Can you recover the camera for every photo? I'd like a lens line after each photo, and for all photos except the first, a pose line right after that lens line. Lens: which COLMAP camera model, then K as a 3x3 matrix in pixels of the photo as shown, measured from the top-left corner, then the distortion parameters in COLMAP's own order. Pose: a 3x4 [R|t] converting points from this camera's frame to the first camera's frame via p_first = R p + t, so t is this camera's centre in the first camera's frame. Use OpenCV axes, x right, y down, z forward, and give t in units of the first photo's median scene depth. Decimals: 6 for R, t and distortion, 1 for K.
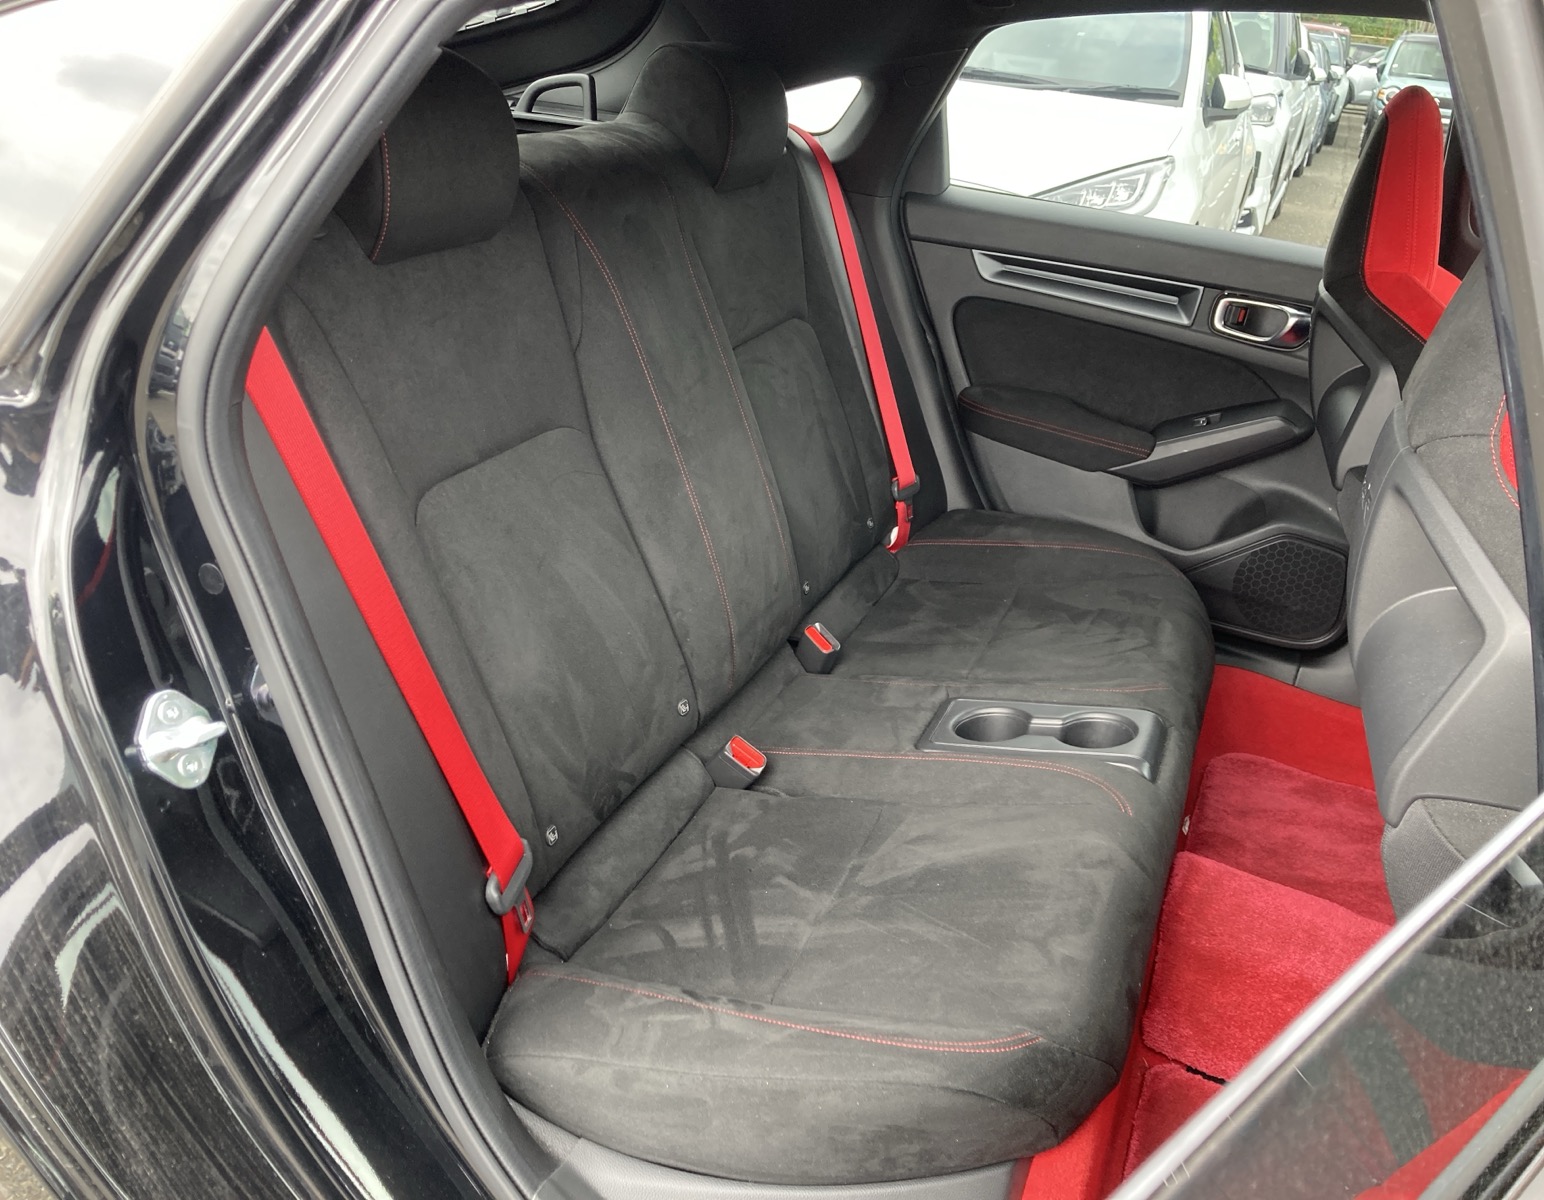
lens RADIAL K [[1316.3, 0, 771.2], [0, 1316.3, 603.0], [0, 0, 1]] dist [0.034594, -0.049207]
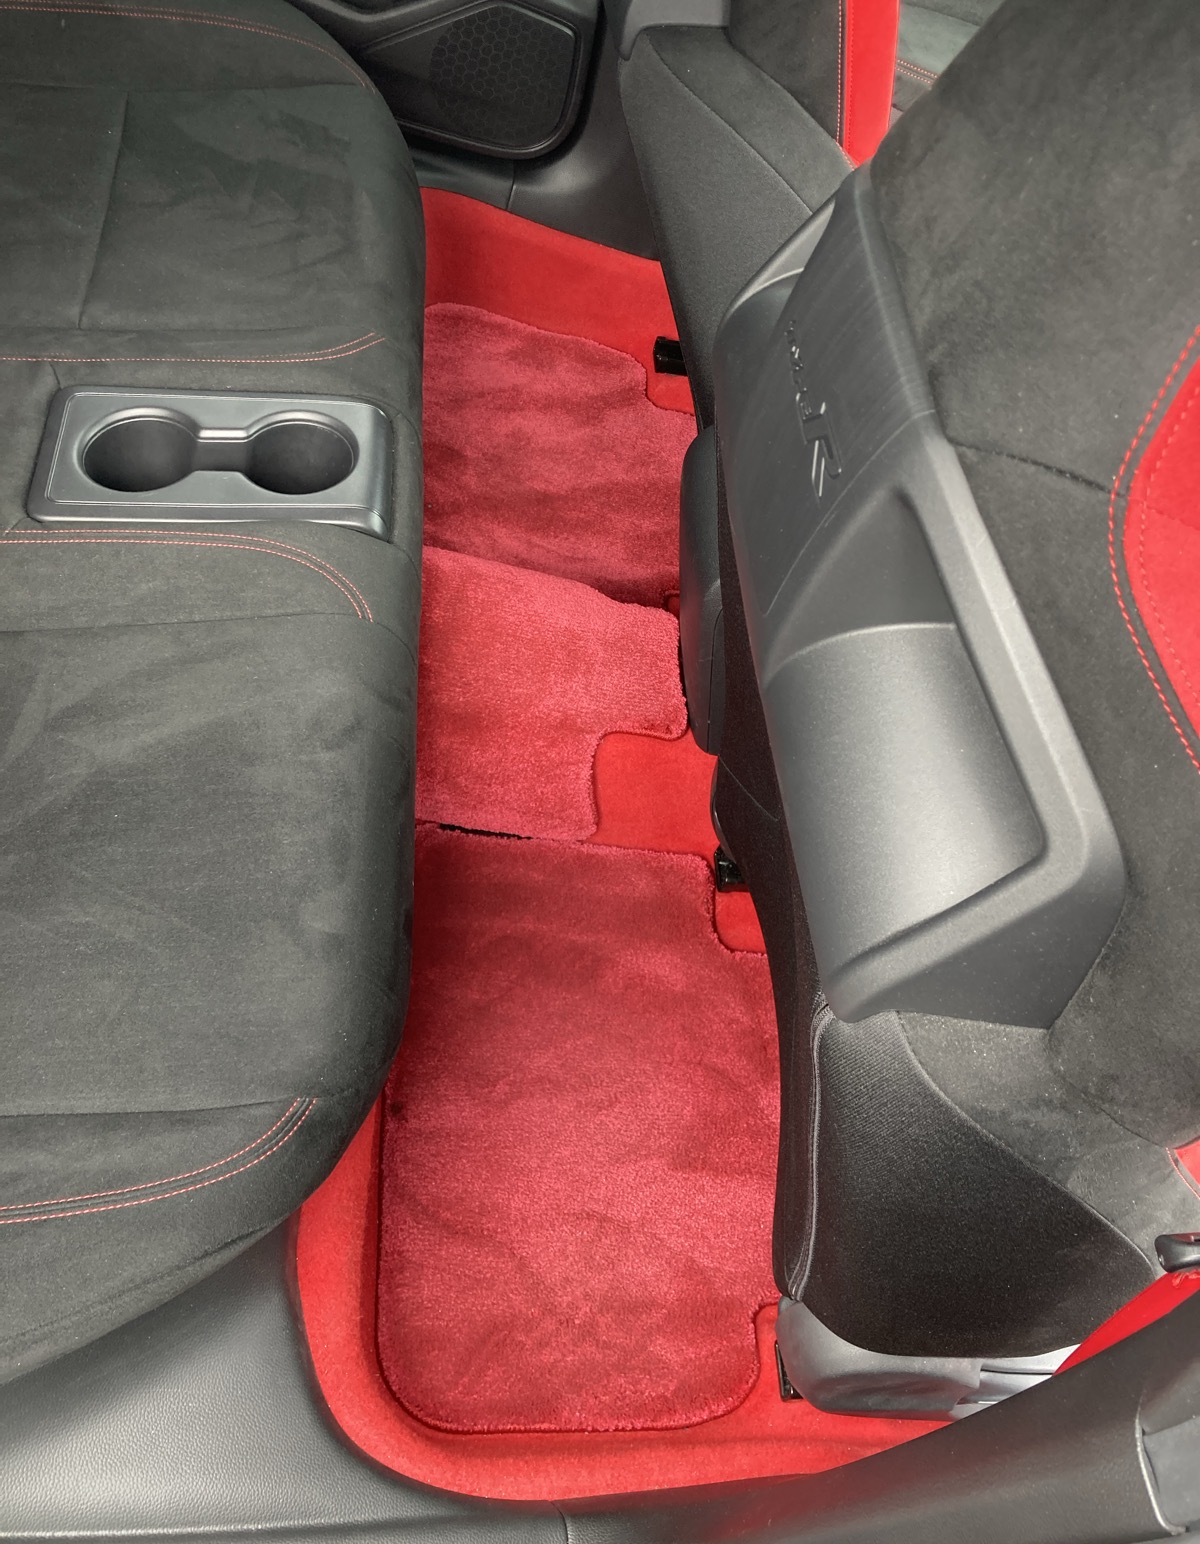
lens RADIAL K [[1316.3, 0, 603.9], [0, 1316.3, 770.1], [0, 0, 1]] dist [0.034594, -0.049207]
pose [[0.879278, -0.247469, 0.406977, 0.057384], [-0.036061, 0.817399, 0.574942, -0.150974], [-0.474943, -0.520210, 0.709796, 0.310678]]
